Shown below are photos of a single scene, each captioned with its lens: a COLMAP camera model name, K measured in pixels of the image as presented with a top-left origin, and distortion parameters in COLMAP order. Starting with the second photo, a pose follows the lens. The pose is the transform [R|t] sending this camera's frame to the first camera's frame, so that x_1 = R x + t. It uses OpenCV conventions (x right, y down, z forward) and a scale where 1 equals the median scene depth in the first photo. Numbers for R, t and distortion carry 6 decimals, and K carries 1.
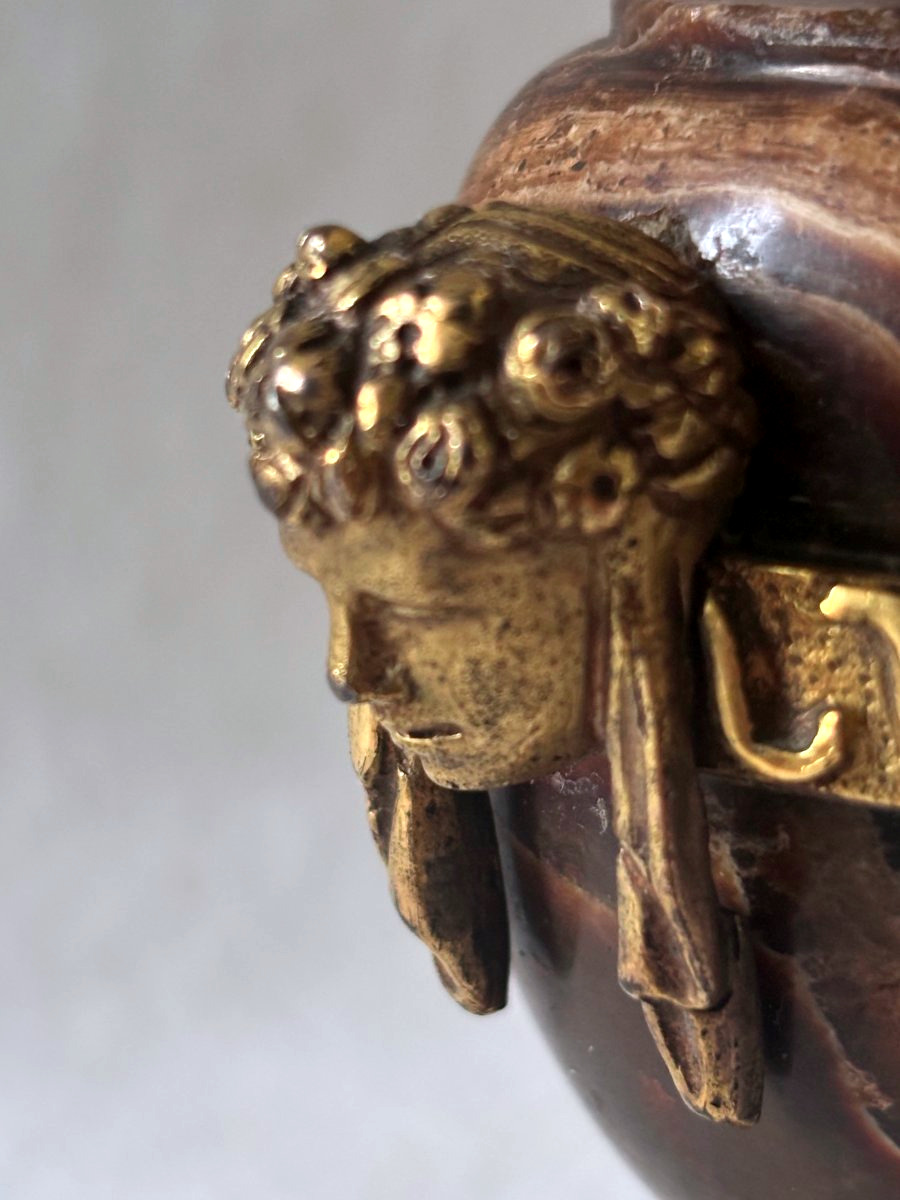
lens RADIAL K [[2785.2, 0, 450.0], [0, 2785.2, 600.0], [0, 0, 1]] dist [0.662923, -6.427044]
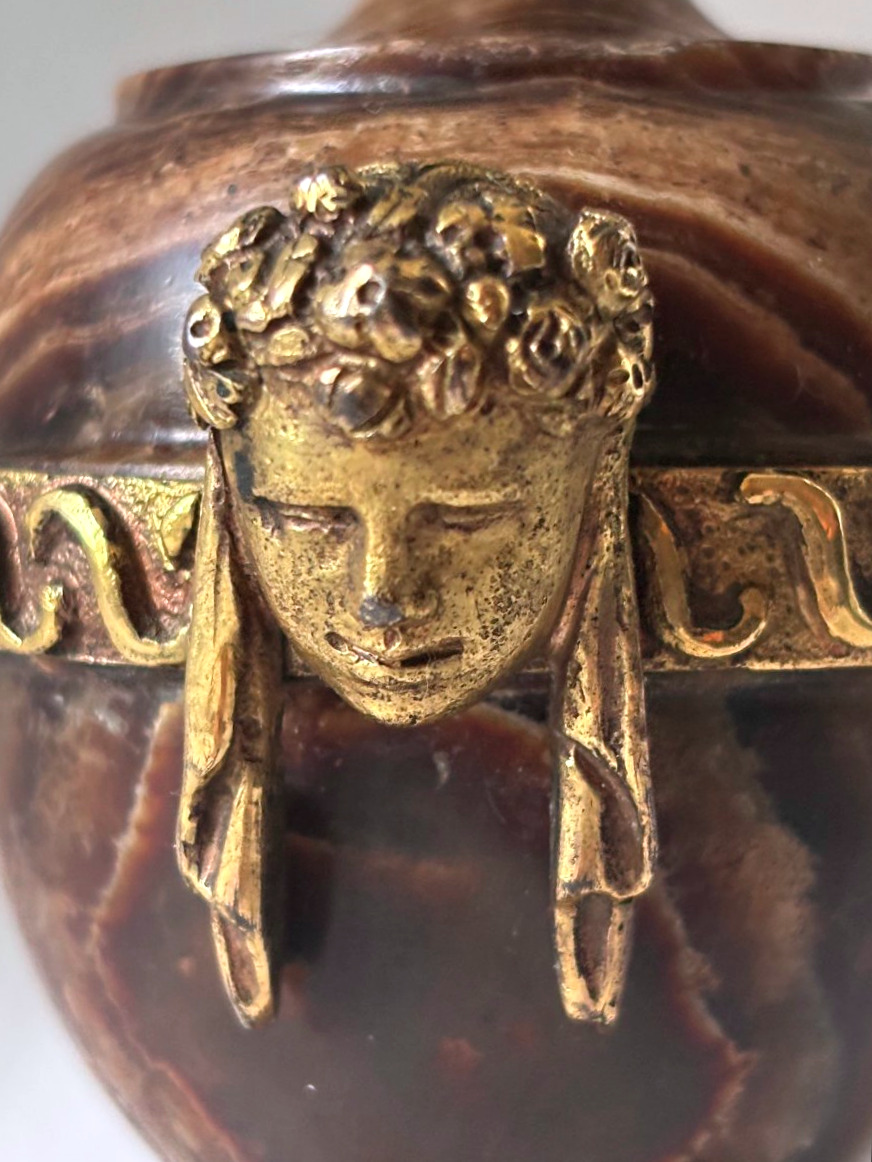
lens RADIAL K [[2697.0, 0, 436.0], [0, 2697.0, 581.0], [0, 0, 1]] dist [0.662923, -6.427044]
pose [[0.769977, -0.059293, 0.635311, -0.620540], [0.176746, 0.976531, -0.123073, 0.139363], [-0.613104, 0.207052, 0.762386, 0.217537]]
